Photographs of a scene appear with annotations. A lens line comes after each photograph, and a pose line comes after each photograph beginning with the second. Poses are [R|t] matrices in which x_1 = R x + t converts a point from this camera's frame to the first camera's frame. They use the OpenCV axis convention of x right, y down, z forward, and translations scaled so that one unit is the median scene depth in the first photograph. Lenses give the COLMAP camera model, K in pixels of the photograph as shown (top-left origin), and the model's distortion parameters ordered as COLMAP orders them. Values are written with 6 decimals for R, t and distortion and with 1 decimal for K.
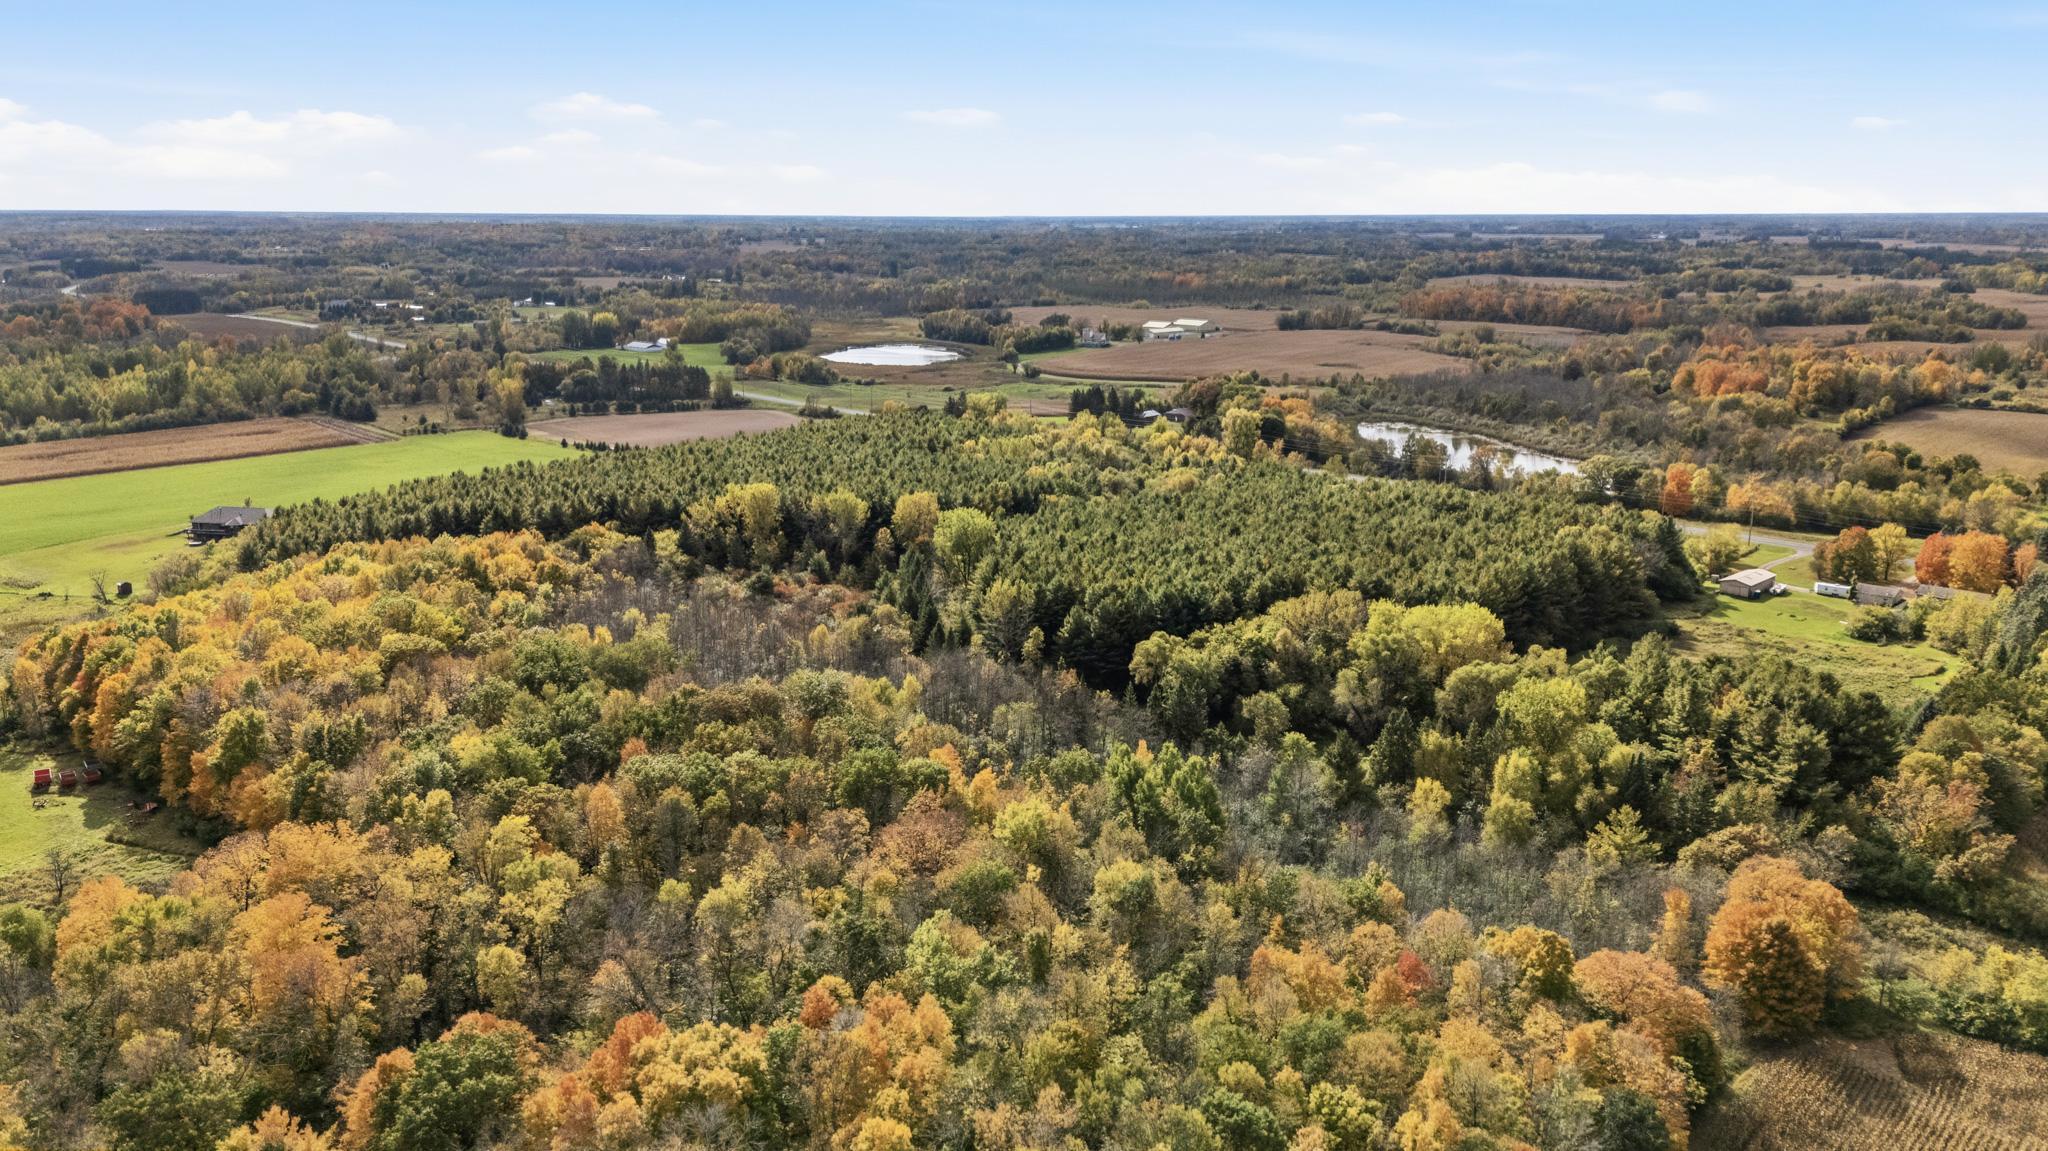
lens RADIAL K [[1533.8, 0, 1025.0], [0, 1533.8, 575.5], [0, 0, 1]] dist [0.102677, -0.119975]
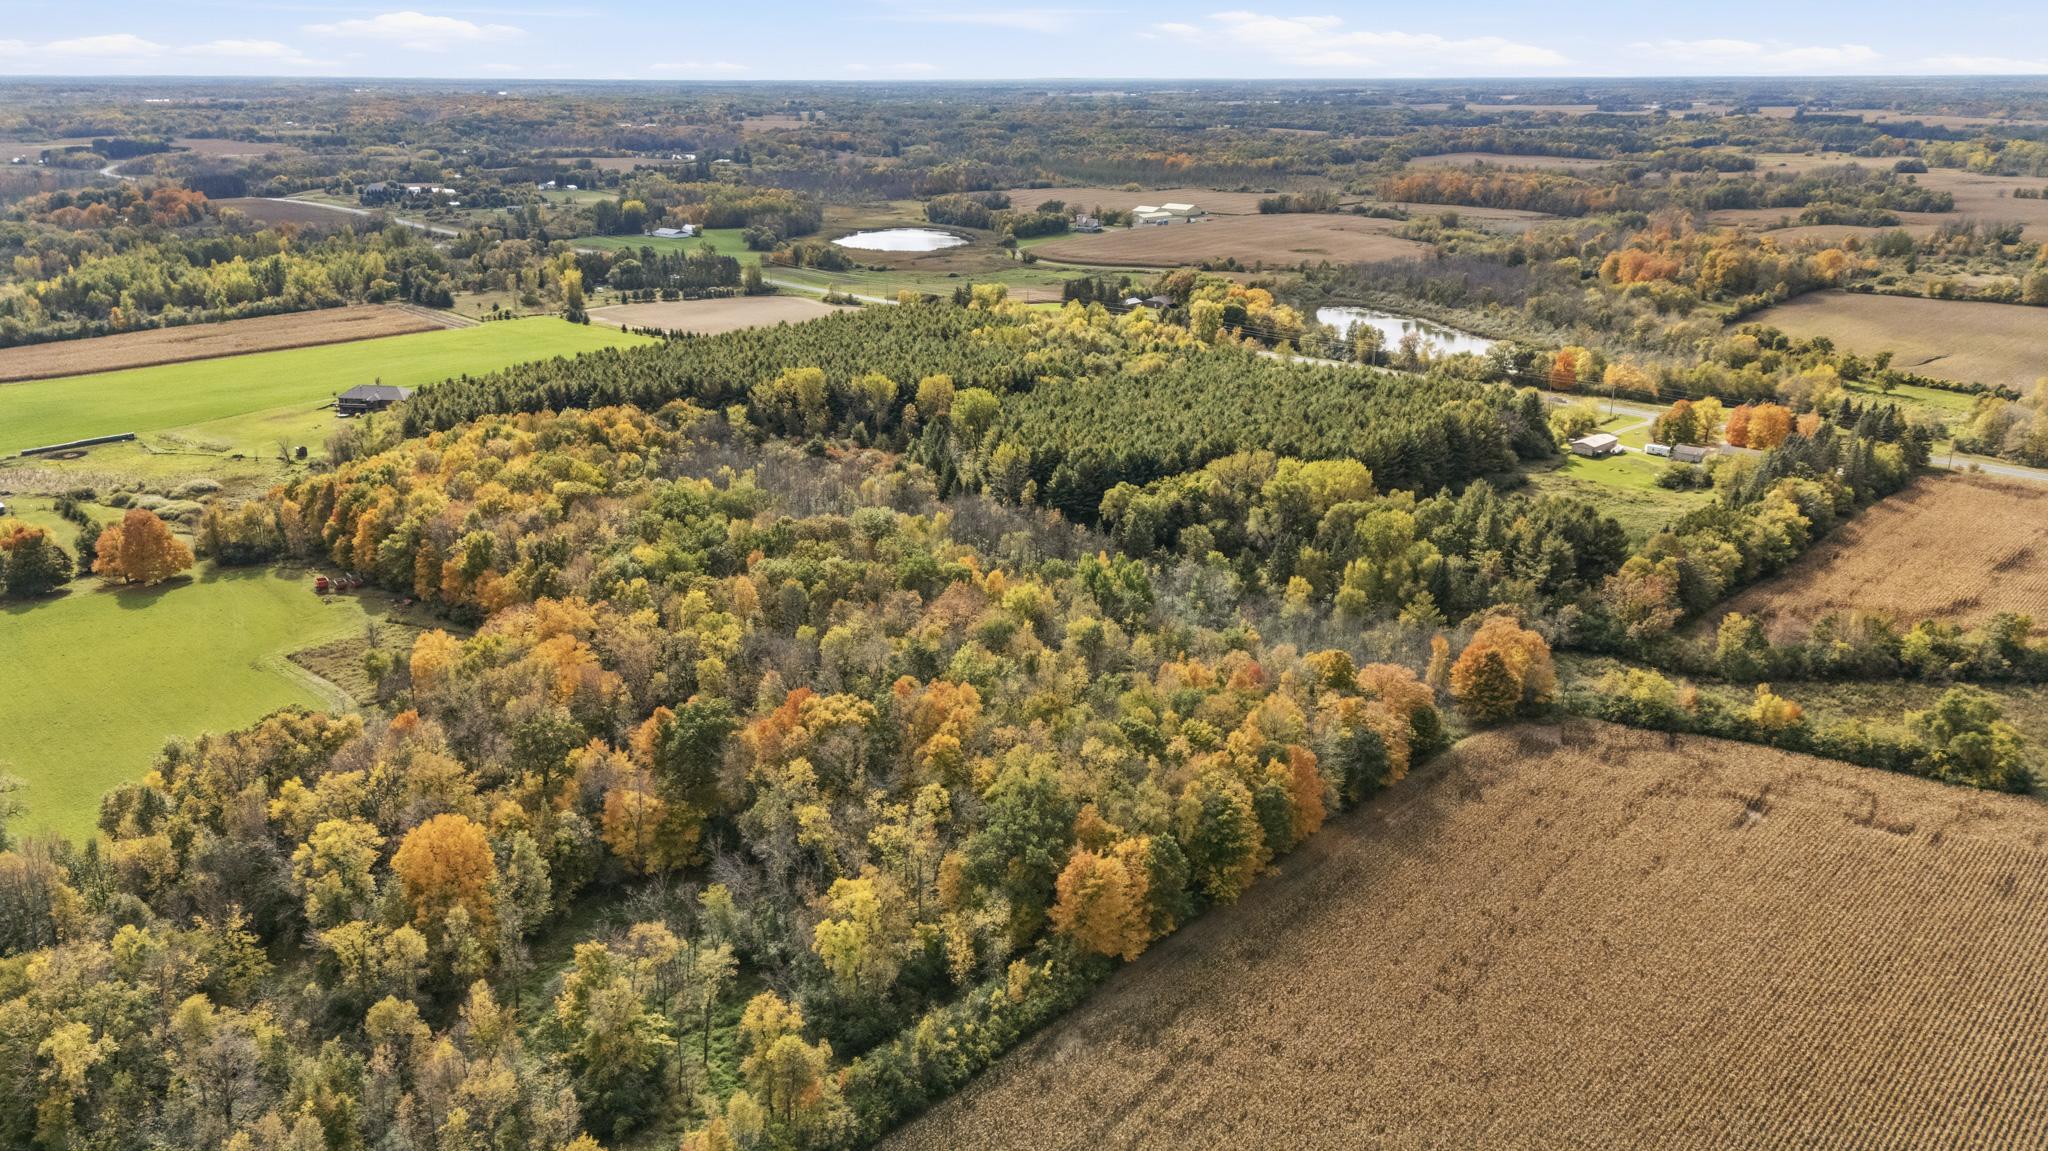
lens RADIAL K [[1533.8, 0, 1025.0], [0, 1533.8, 575.5], [0, 0, 1]] dist [0.102677, -0.119975]
pose [[0.999998, -0.001649, 0.000928, 0.000357], [0.001567, 0.996612, 0.082235, 0.005531], [-0.001060, -0.082234, 0.996612, -0.252594]]
